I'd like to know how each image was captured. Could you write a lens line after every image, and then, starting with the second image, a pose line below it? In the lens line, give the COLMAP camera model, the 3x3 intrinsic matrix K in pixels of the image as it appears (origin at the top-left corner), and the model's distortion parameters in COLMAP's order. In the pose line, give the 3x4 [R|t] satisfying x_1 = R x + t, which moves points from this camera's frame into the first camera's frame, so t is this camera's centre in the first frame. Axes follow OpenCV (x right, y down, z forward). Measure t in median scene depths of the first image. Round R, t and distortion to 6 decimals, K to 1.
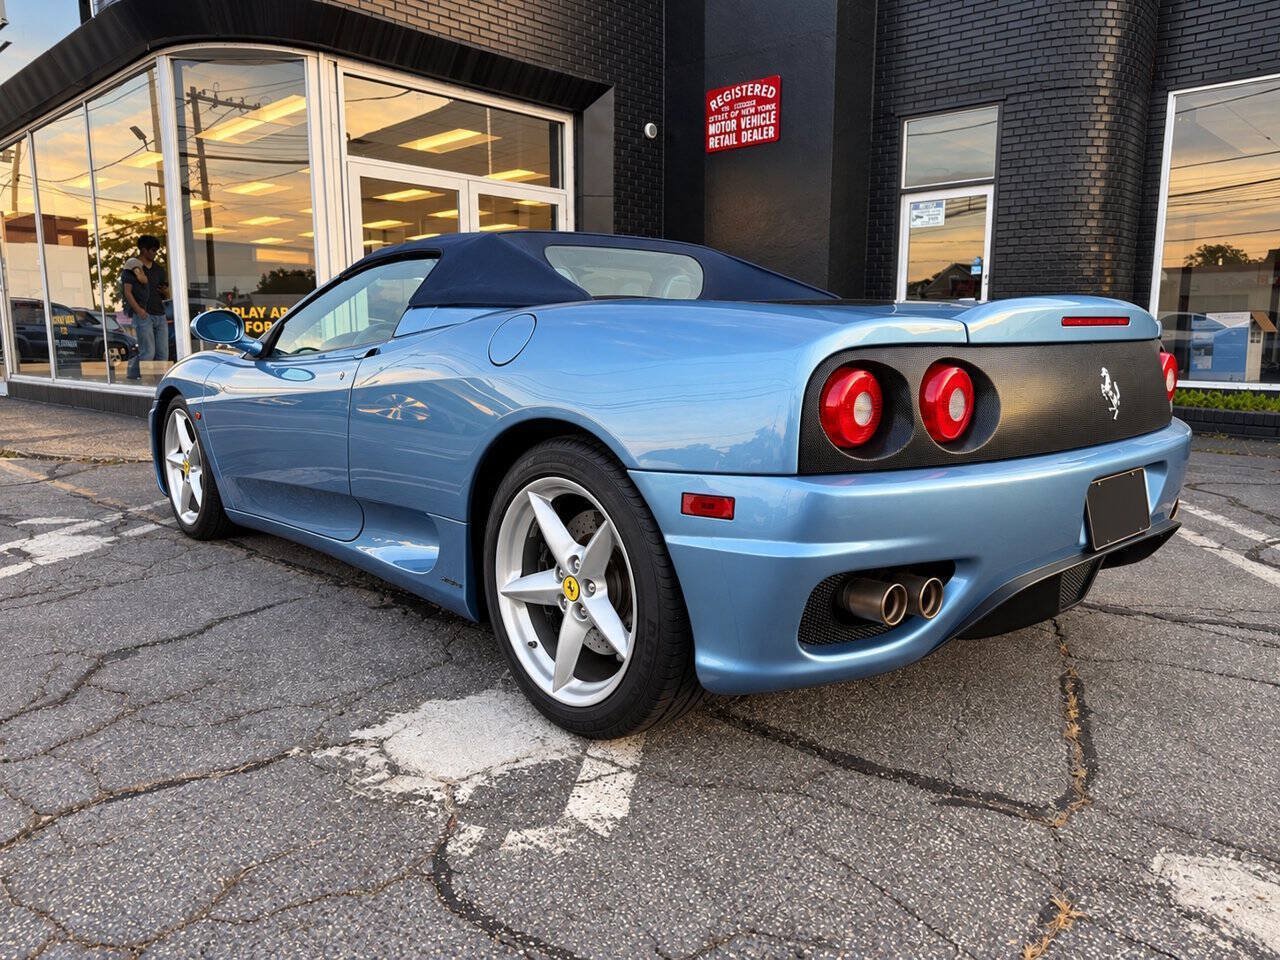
lens RADIAL K [[930.9, 0, 645.8], [0, 930.9, 483.3], [0, 0, 1]] dist [0.007285, -0.002854]
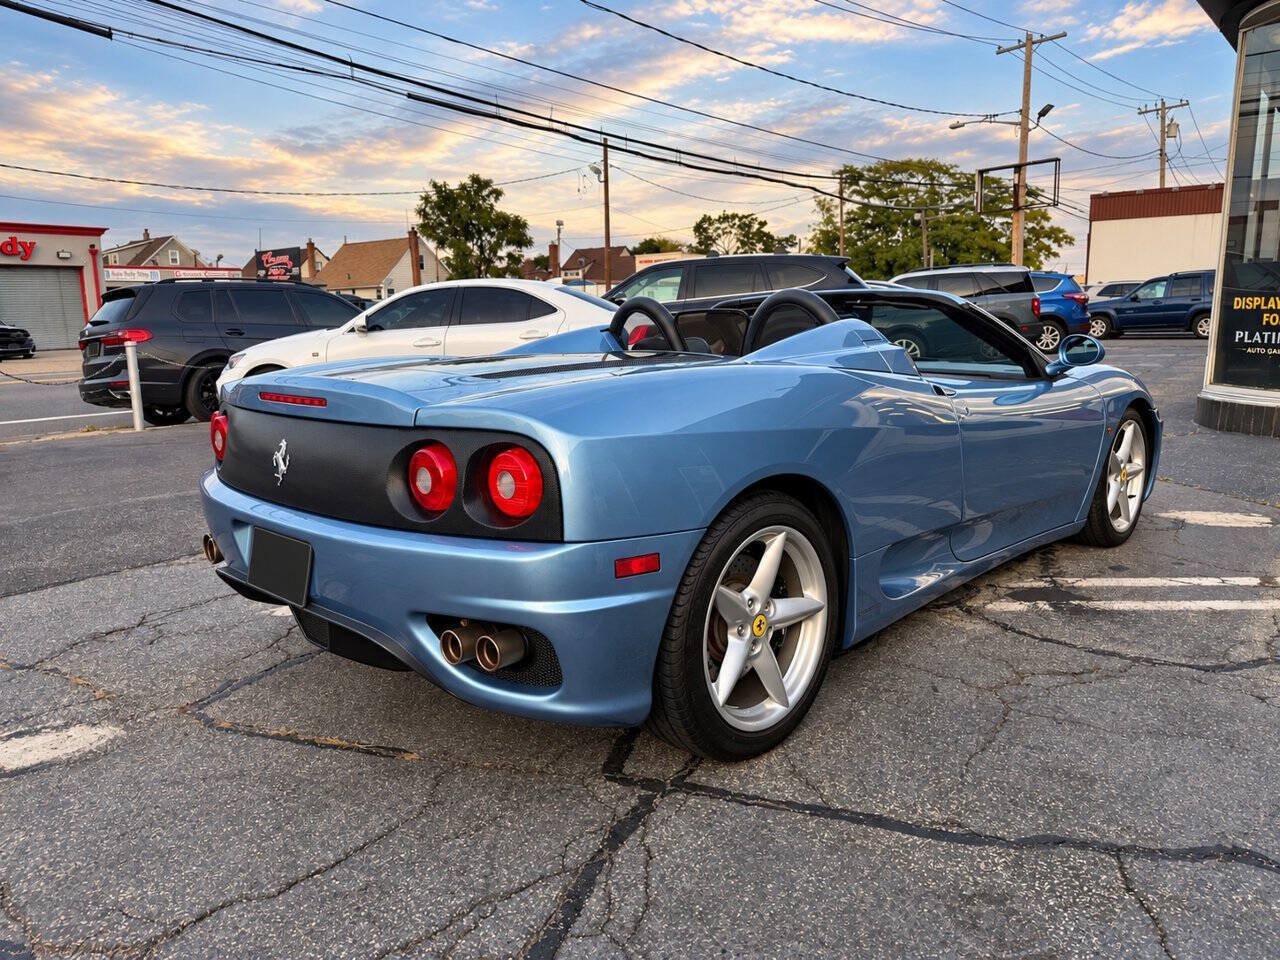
lens RADIAL K [[927.1, 0, 640.0], [0, 927.1, 480.0], [0, 0, 1]] dist [-0.002062, -0.007766]
pose [[0.026573, 0.182419, -0.982862, 0.384508], [-0.135687, 0.974768, 0.177248, -0.079134], [0.990395, 0.128651, 0.050655, 0.326162]]
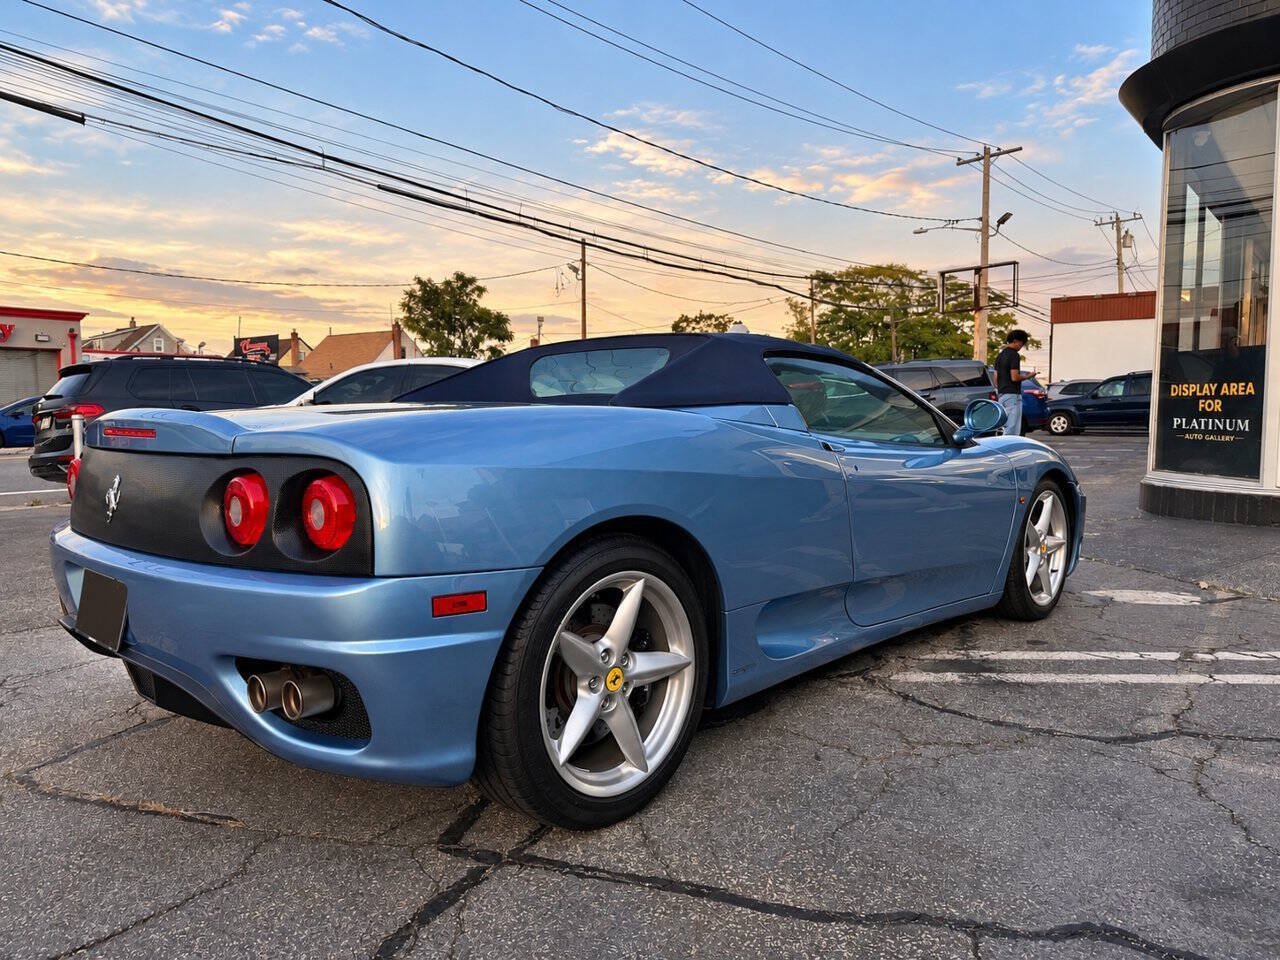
lens RADIAL K [[915.8, 0, 640.5], [0, 915.8, 475.4], [0, 0, 1]] dist [0.058019, -0.102483]
pose [[0.042460, 0.076186, -0.996189, 0.374505], [-0.151465, 0.986055, 0.068955, -0.068515], [0.987550, 0.147960, 0.053408, 0.364606]]
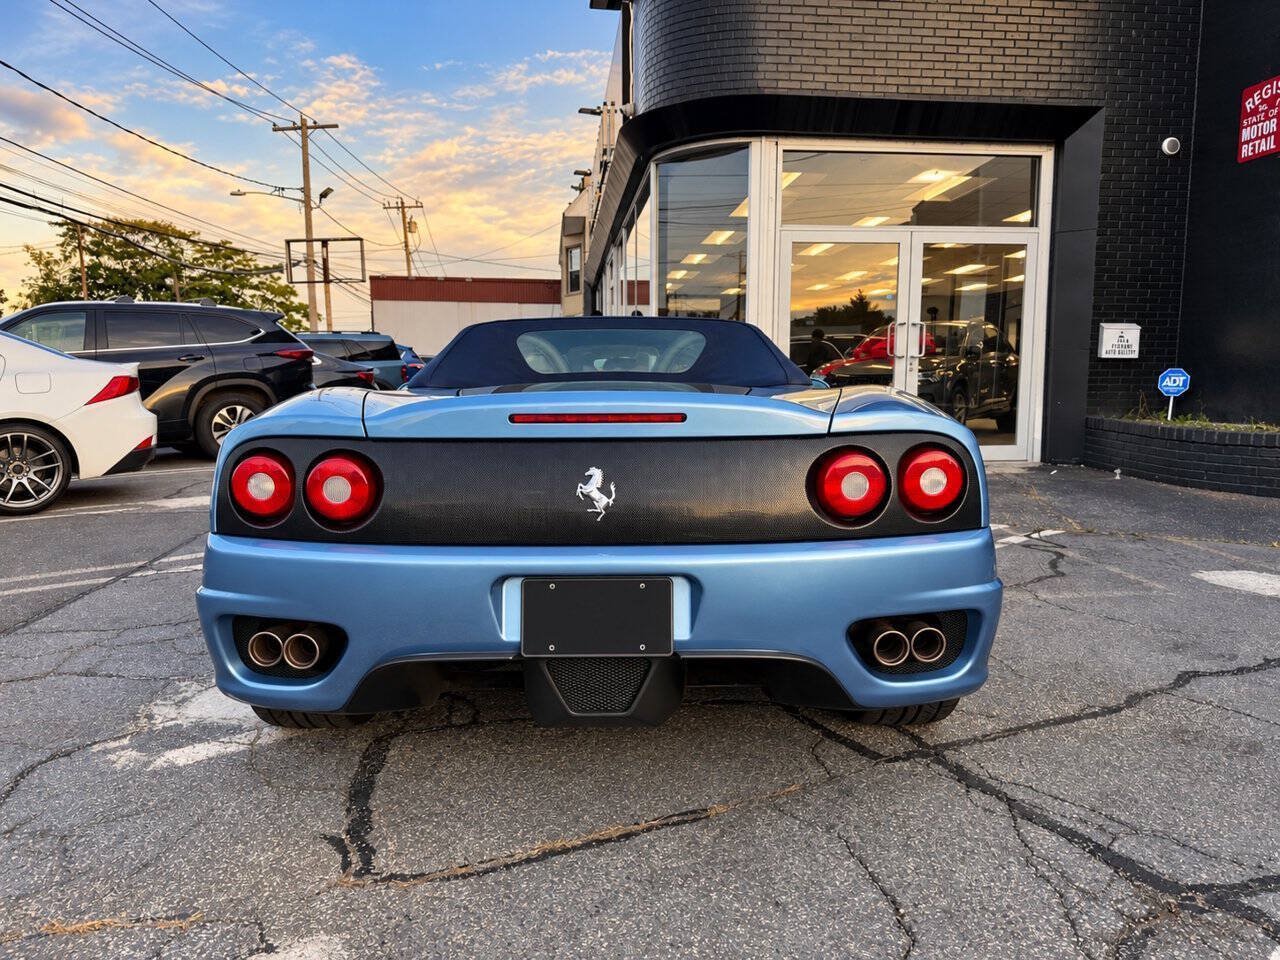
lens RADIAL K [[934.7, 0, 618.1], [0, 934.7, 481.4], [0, 0, 1]] dist [0.010151, -0.028105]
pose [[0.730865, 0.078945, -0.677941, 0.272103], [-0.108392, 0.994108, -0.001092, -0.026175], [0.673860, 0.074281, 0.735116, 0.076134]]
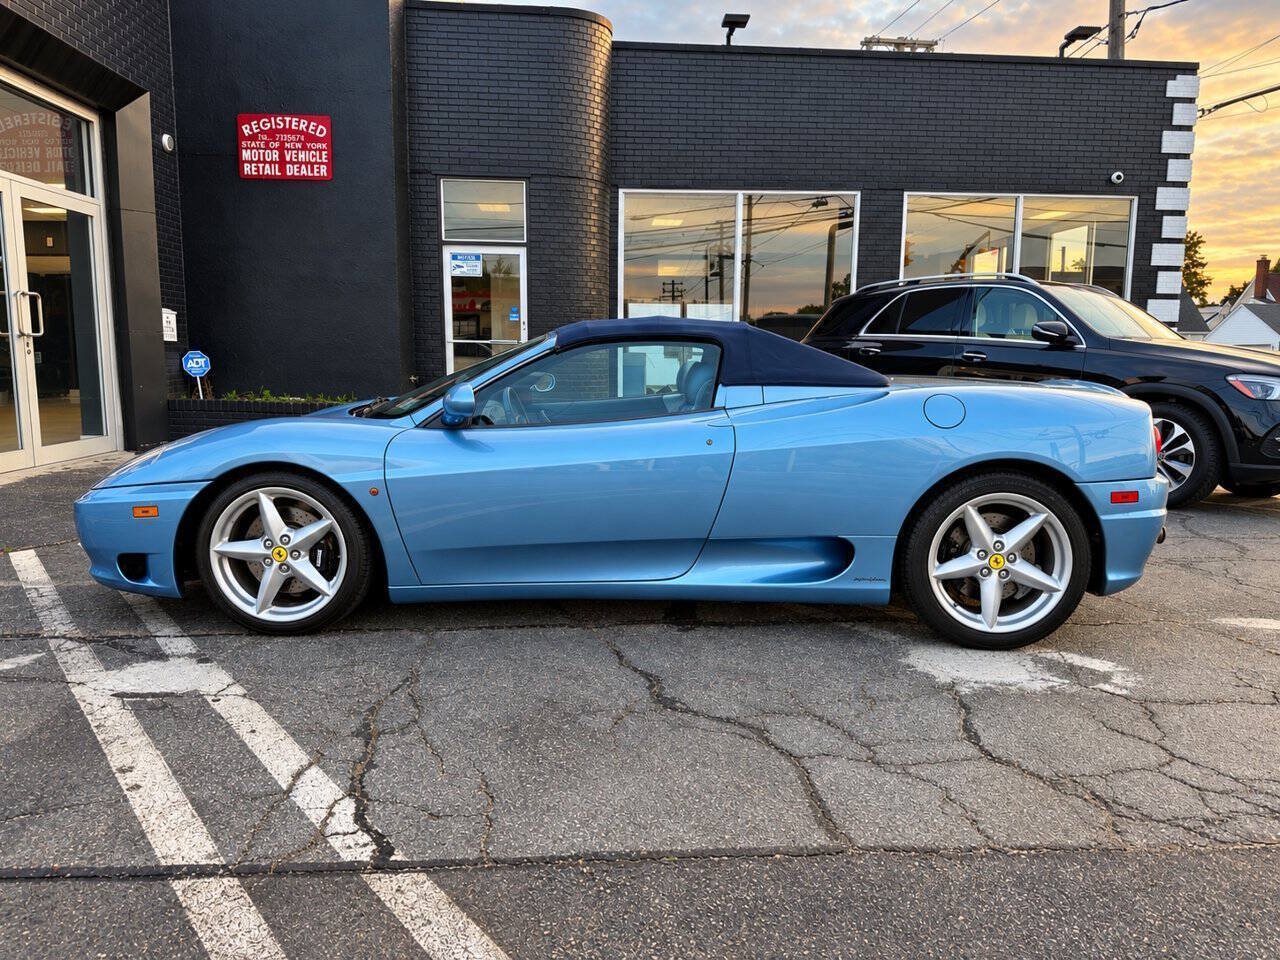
lens RADIAL K [[889.7, 0, 638.0], [0, 889.7, 520.9], [0, 0, 1]] dist [0.007849, -0.000120]
pose [[0.695133, -0.125452, 0.707850, -0.390525], [0.104151, 0.991842, 0.073503, -0.033740], [-0.711296, 0.022629, 0.702528, 0.080403]]
